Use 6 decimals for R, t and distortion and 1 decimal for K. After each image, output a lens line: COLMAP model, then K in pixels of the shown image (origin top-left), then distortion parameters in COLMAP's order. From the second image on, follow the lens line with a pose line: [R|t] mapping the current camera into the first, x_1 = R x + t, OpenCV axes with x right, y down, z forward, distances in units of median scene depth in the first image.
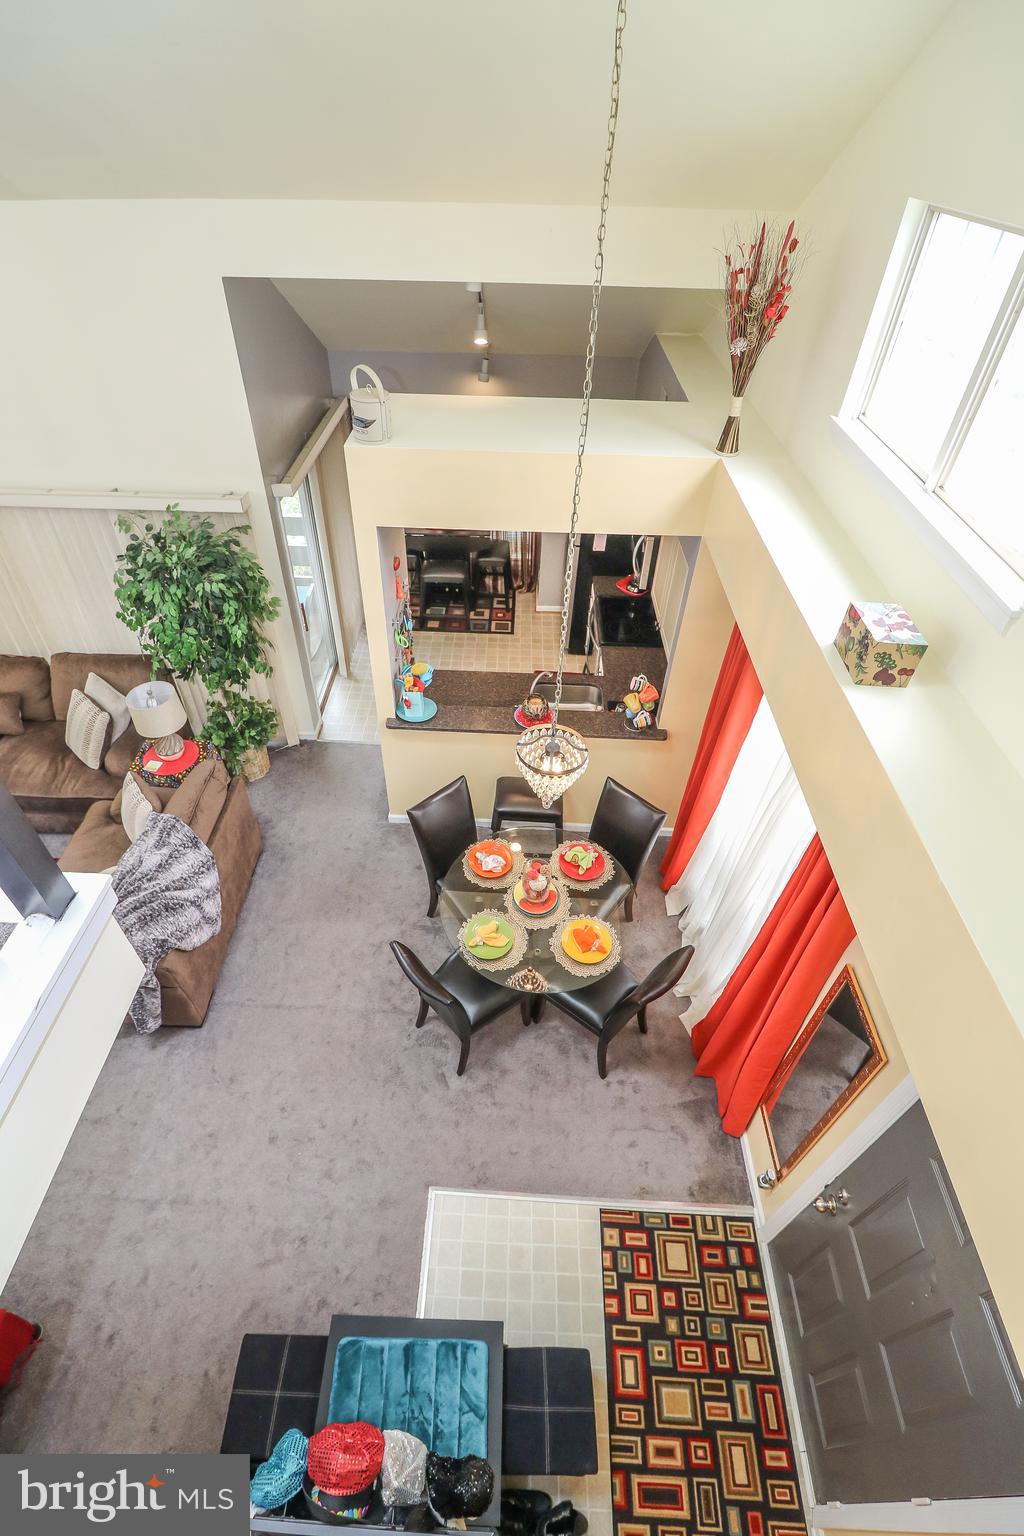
lens RADIAL K [[702.9, 0, 496.1], [0, 702.9, 763.5], [0, 0, 1]] dist [-0.002980, -0.010437]
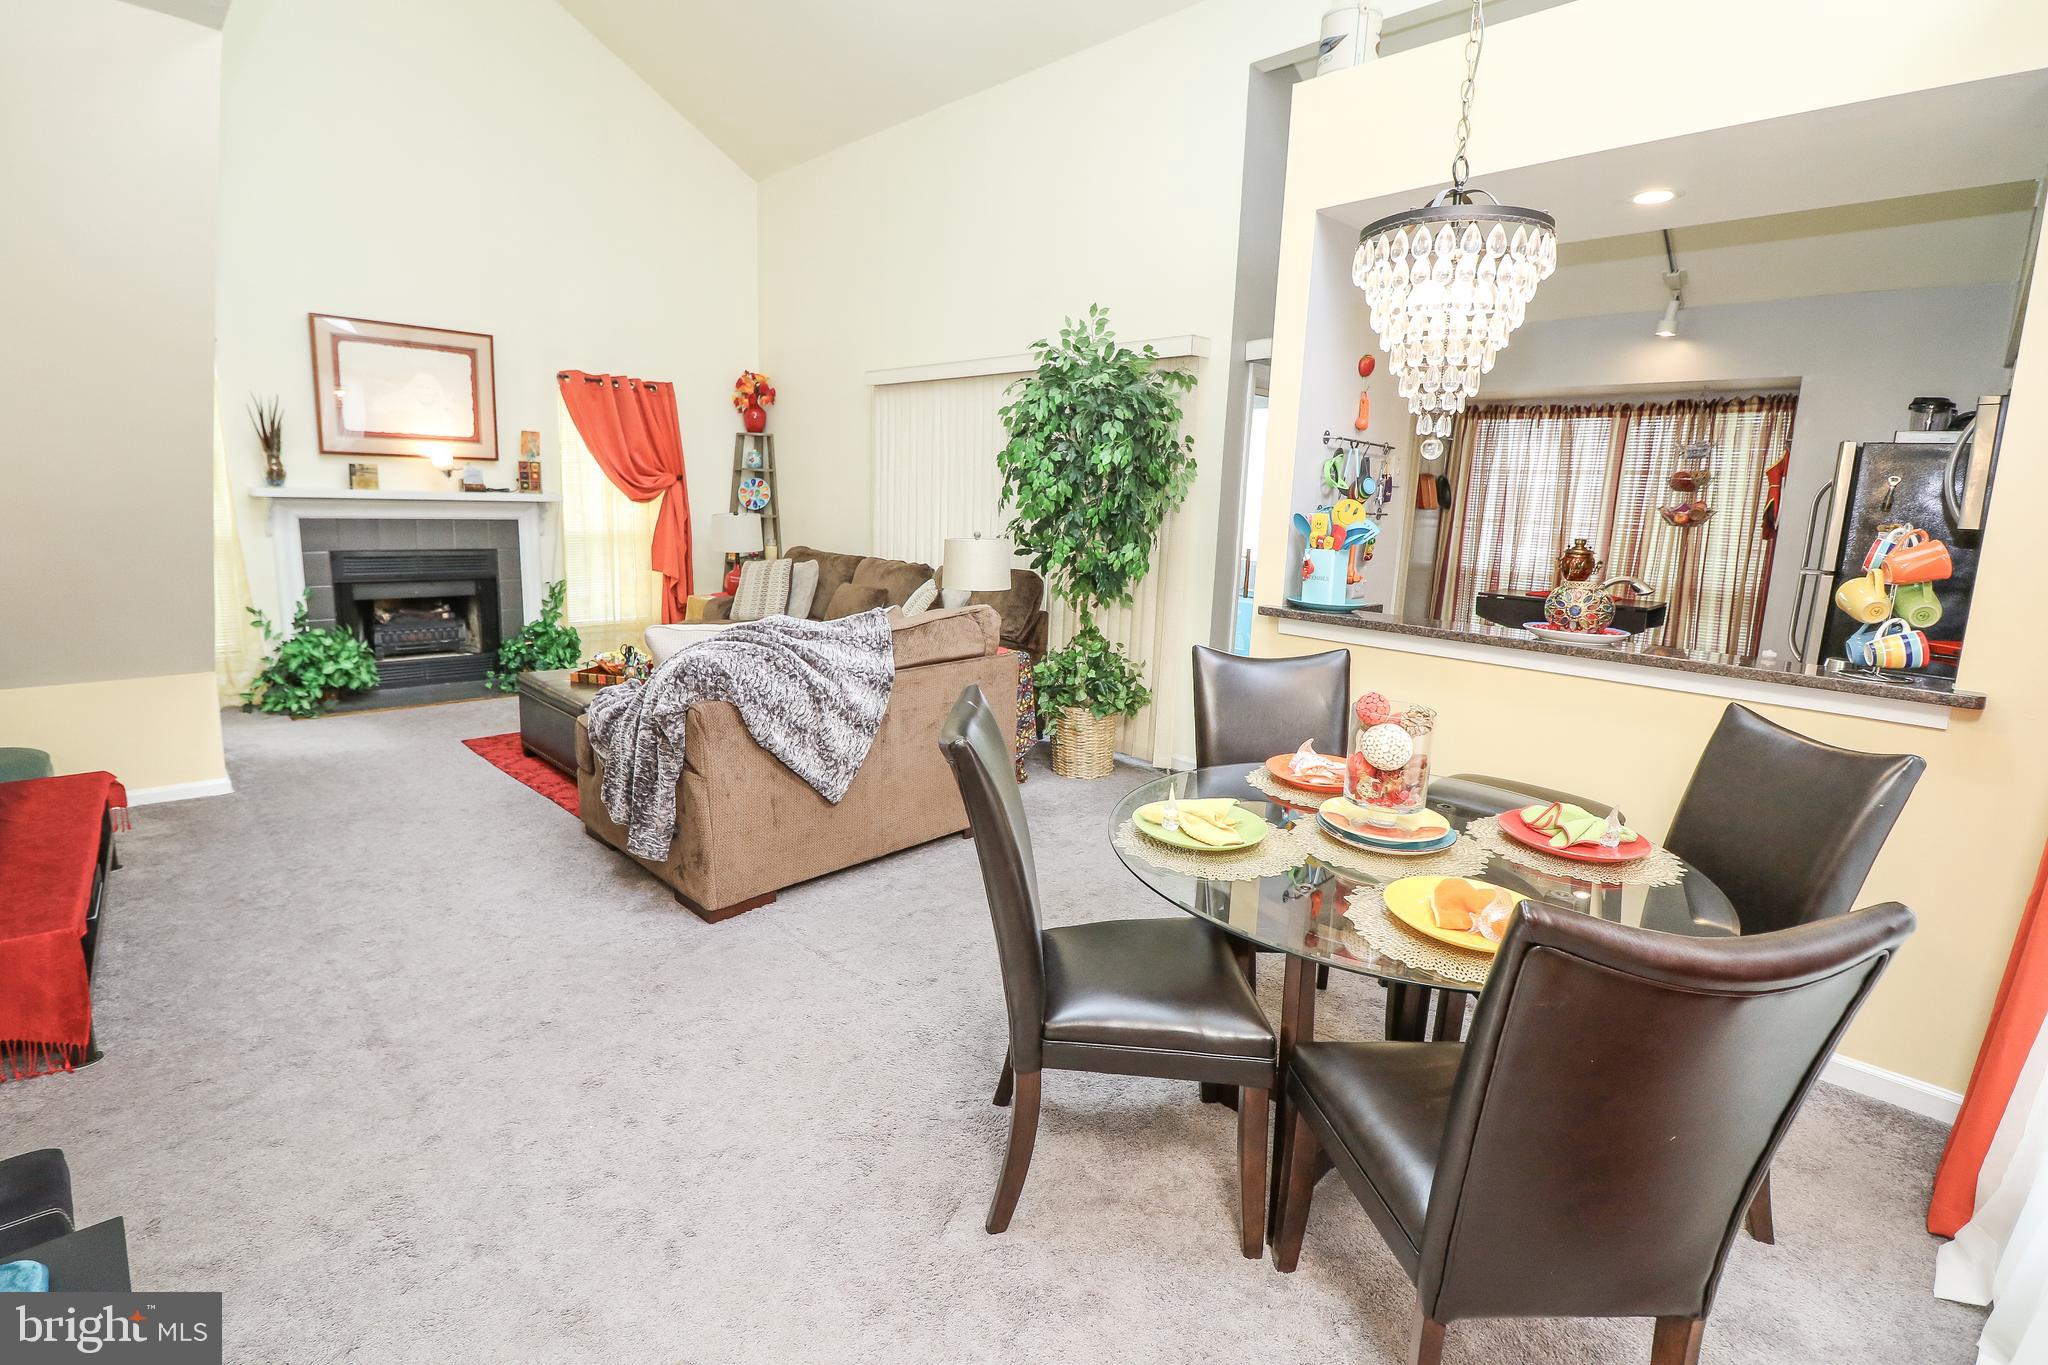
lens RADIAL K [[937.2, 0, 1025.0], [0, 937.2, 658.2], [0, 0, 1]] dist [-0.002980, -0.010437]
pose [[0.733056, 0.126726, -0.668259, 0.223697], [-0.479712, 0.792838, -0.375877, 0.376725], [0.482188, 0.596111, 0.641987, 0.538385]]
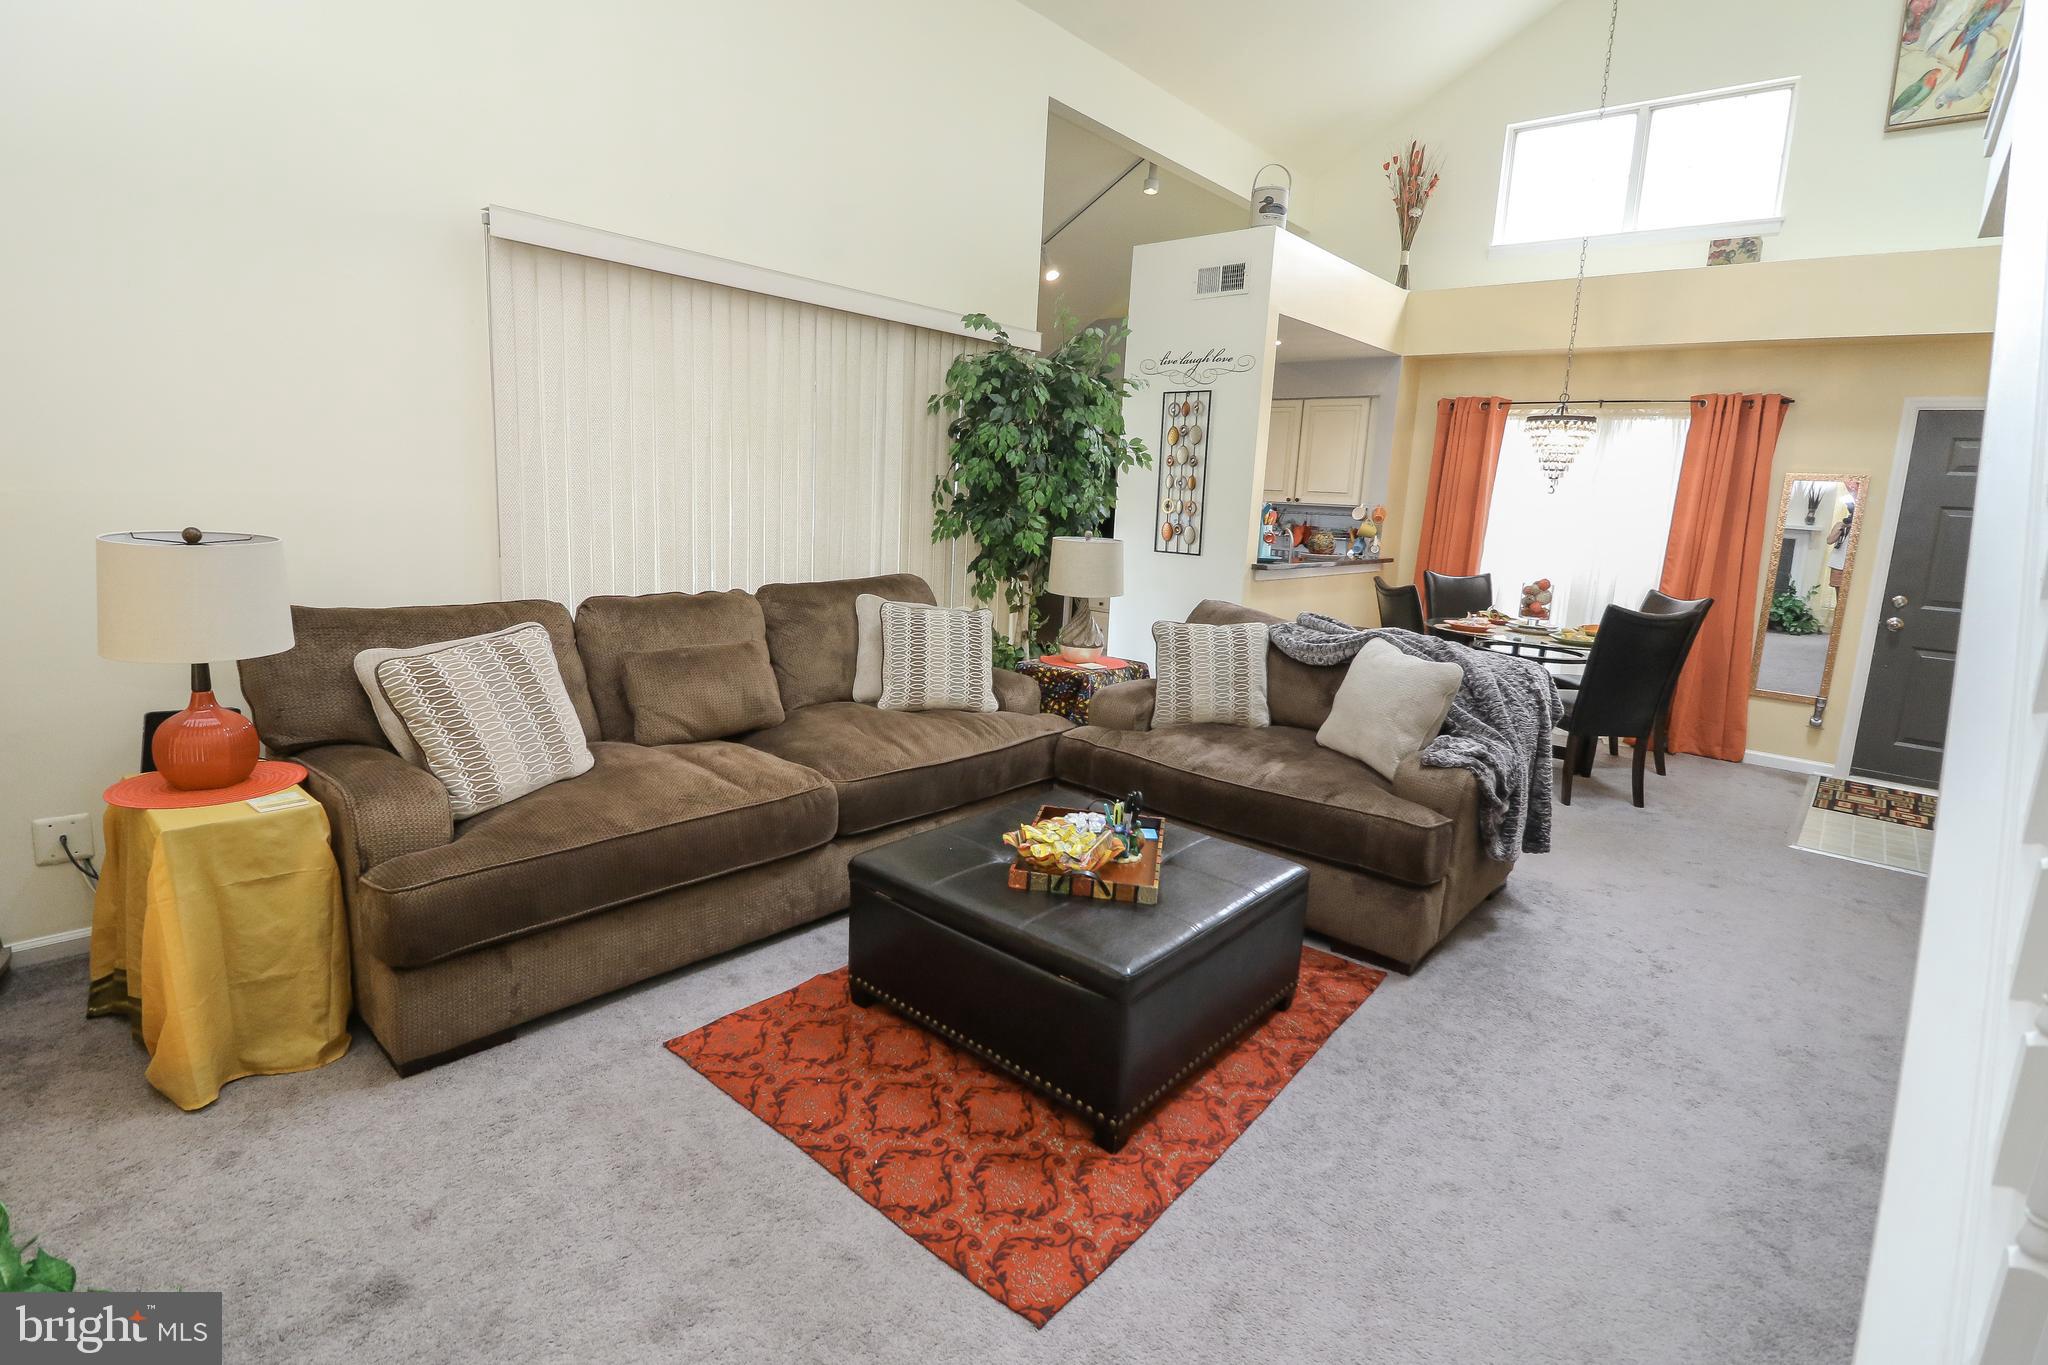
lens RADIAL K [[937.2, 0, 1009.9], [0, 937.2, 657.7], [0, 0, 1]] dist [-0.002980, -0.010437]
pose [[0.645297, -0.122690, 0.754015, -1.368664], [0.491383, 0.822397, -0.286716, 0.234575], [-0.584922, 0.555528, 0.590978, 0.657304]]
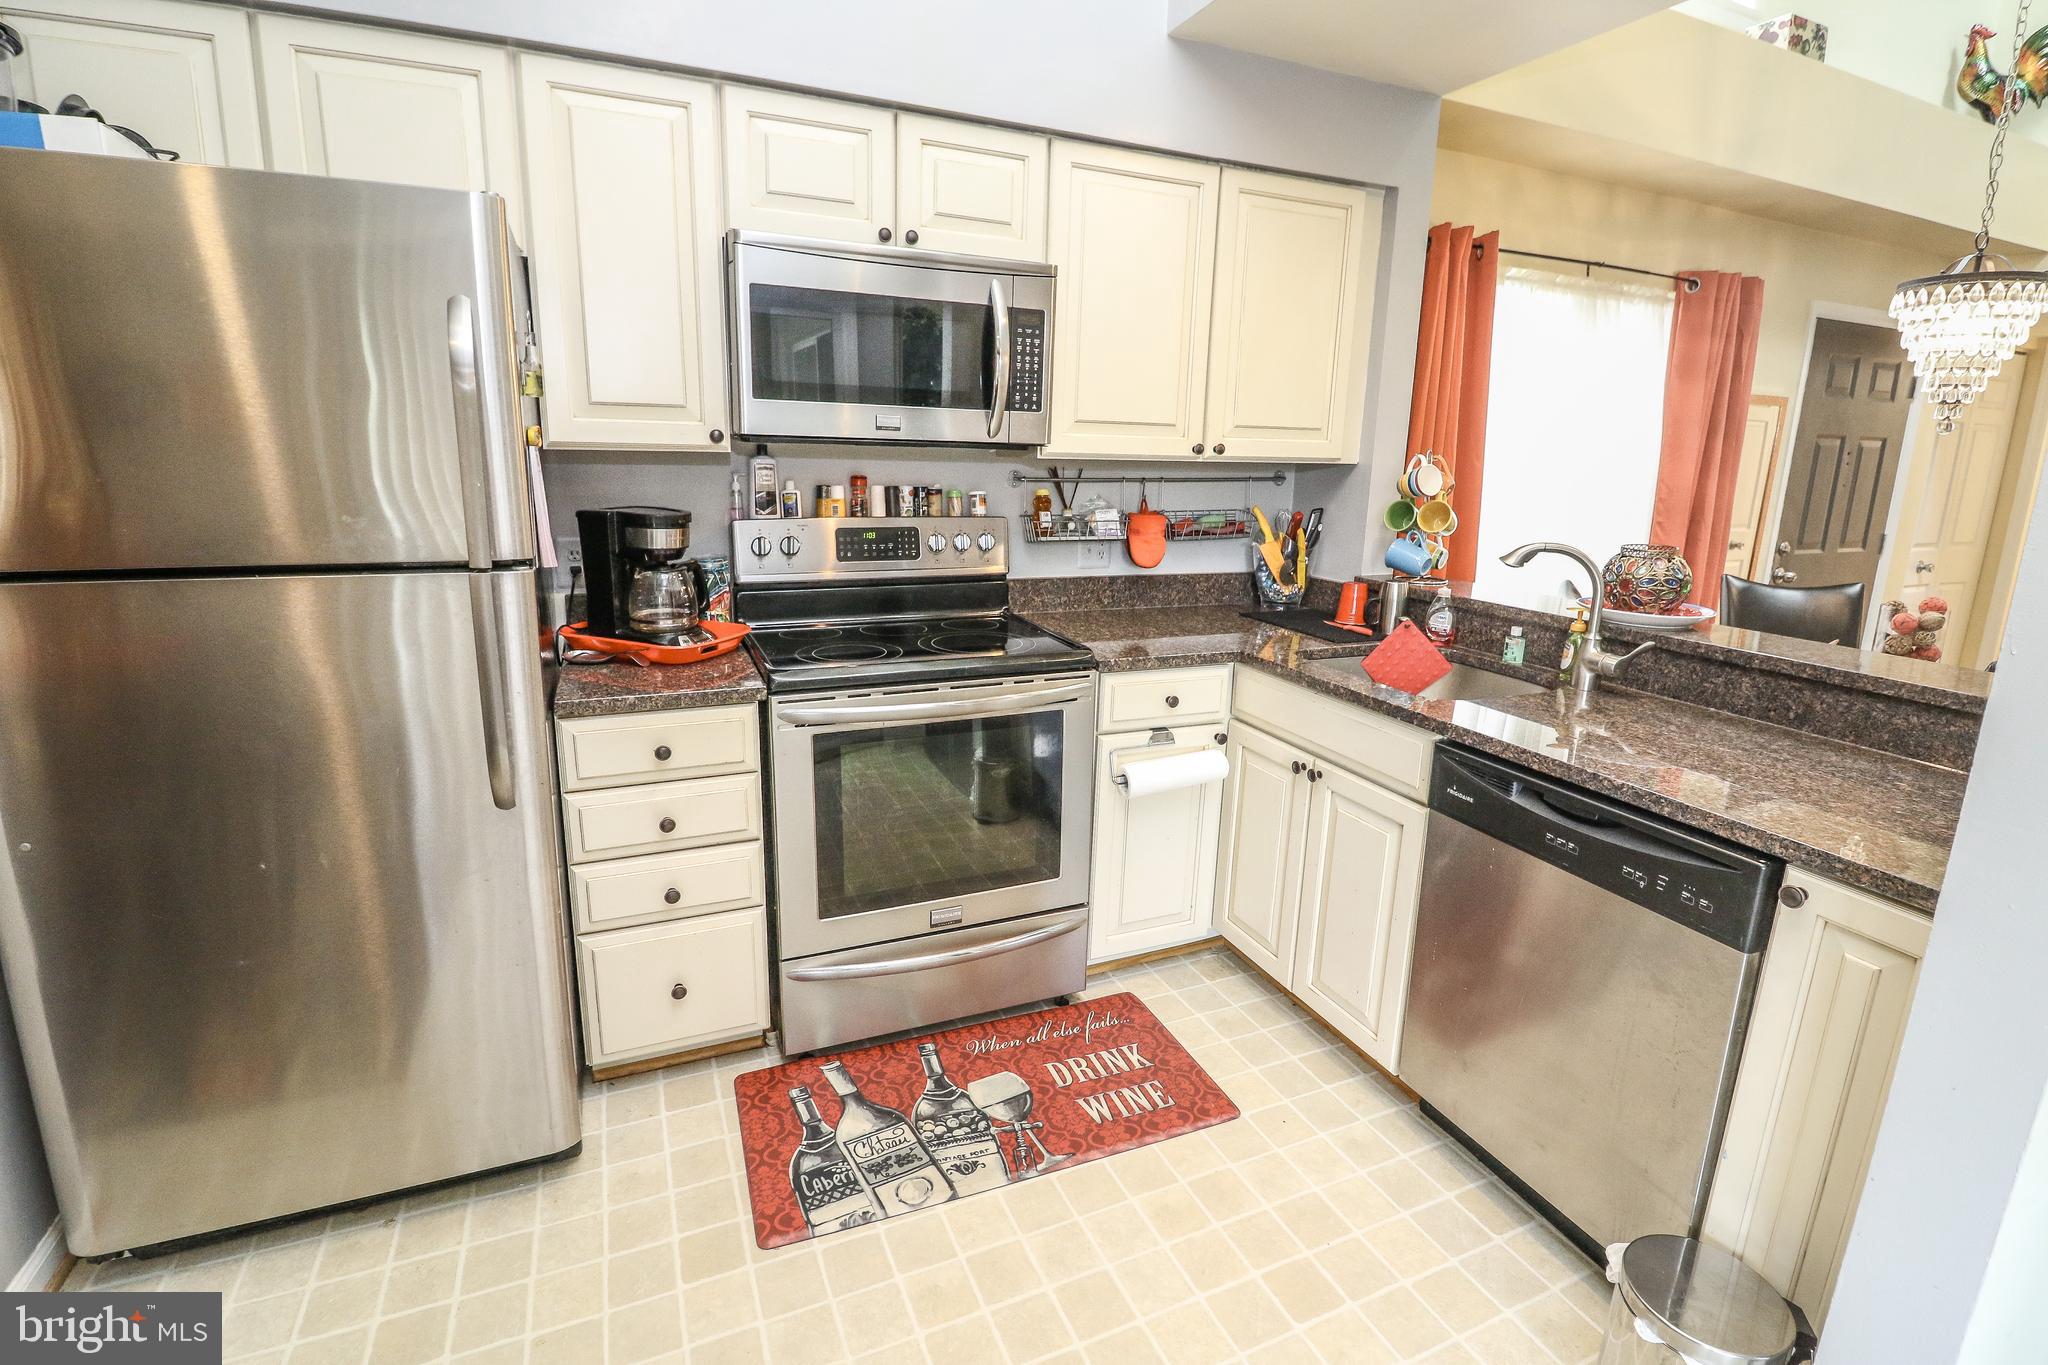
lens RADIAL K [[937.2, 0, 1024.0], [0, 937.2, 650.5], [0, 0, 1]] dist [-0.002980, -0.010437]
pose [[-0.430331, -0.214845, 0.876731, -0.248759], [0.594963, 0.662923, 0.454480, -0.502844], [-0.678848, 0.717199, -0.157451, 1.476268]]
